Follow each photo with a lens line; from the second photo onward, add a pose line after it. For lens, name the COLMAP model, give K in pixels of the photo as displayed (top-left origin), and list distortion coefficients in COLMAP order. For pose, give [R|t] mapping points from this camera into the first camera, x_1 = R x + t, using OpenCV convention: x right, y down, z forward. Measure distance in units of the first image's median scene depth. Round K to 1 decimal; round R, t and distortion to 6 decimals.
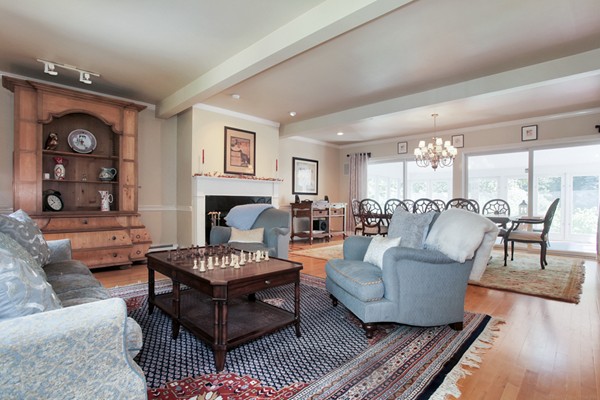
lens RADIAL K [[301.6, 0, 298.7], [0, 301.6, 201.2], [0, 0, 1]] dist [-0.005076, -0.000208]
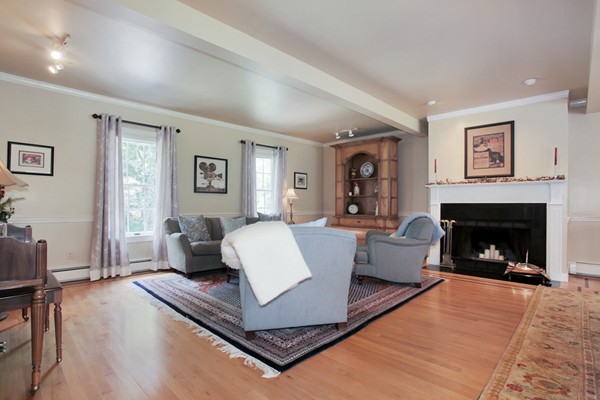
lens RADIAL K [[301.6, 0, 299.8], [0, 301.6, 202.9], [0, 0, 1]] dist [-0.005076, -0.000208]
pose [[0.053036, -0.013739, -0.998498, 0.654294], [-0.005470, 0.999886, -0.014049, -0.003728], [0.998578, 0.006207, 0.052955, 0.455930]]
